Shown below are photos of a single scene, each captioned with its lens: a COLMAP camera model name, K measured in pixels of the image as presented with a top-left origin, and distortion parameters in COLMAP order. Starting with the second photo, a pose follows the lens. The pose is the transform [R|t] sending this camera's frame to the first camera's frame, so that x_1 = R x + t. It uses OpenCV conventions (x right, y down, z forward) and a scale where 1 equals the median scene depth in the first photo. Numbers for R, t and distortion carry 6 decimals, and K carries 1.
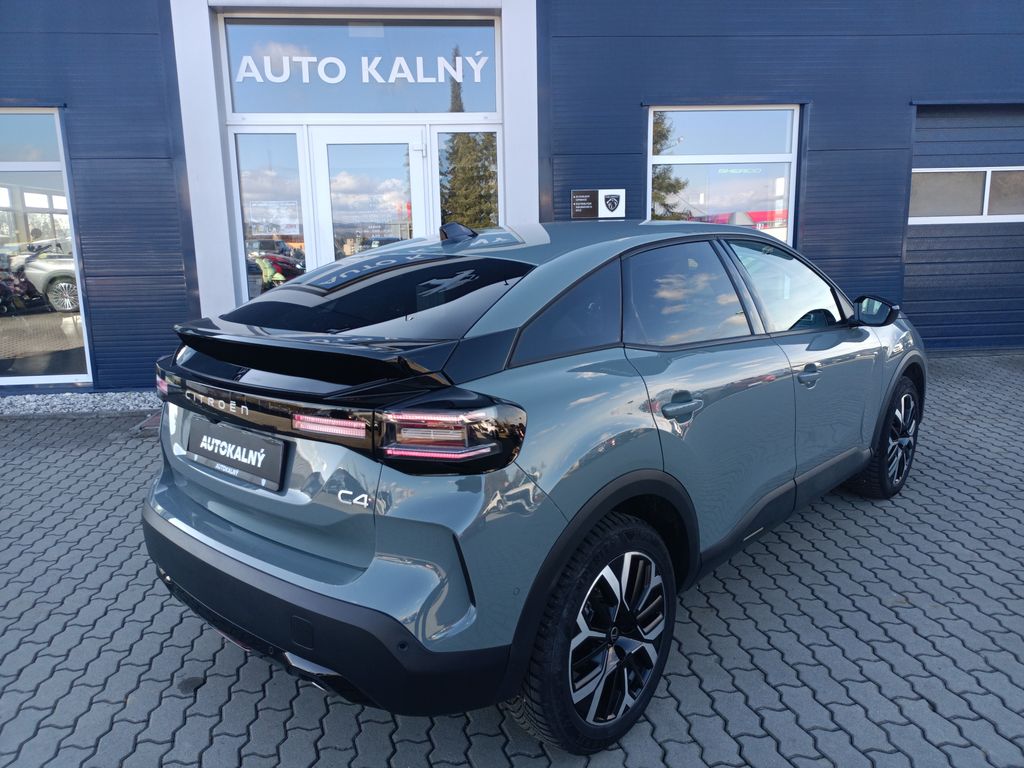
lens RADIAL K [[786.1, 0, 512.0], [0, 786.1, 384.0], [0, 0, 1]] dist [0.051941, -0.007105]
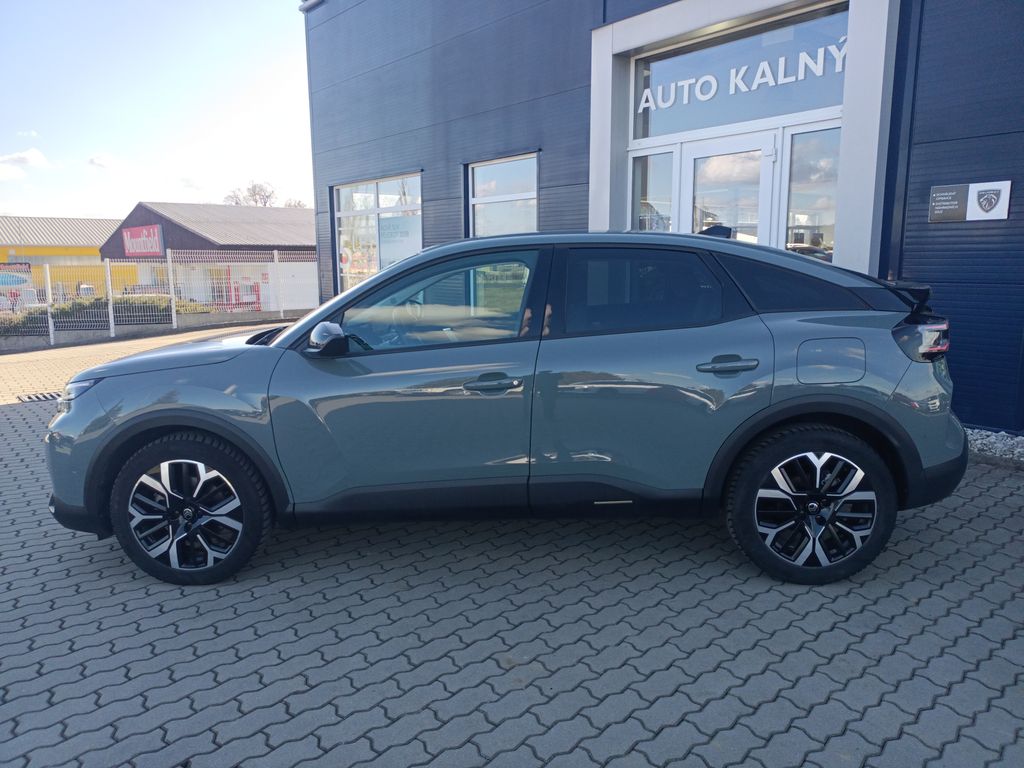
lens RADIAL K [[786.1, 0, 512.0], [0, 786.1, 384.0], [0, 0, 1]] dist [0.051941, -0.007105]
pose [[0.524280, 0.157499, -0.836854, 0.580801], [-0.162659, 0.983174, 0.083134, -0.051867], [0.835866, 0.092536, 0.541077, 0.244197]]
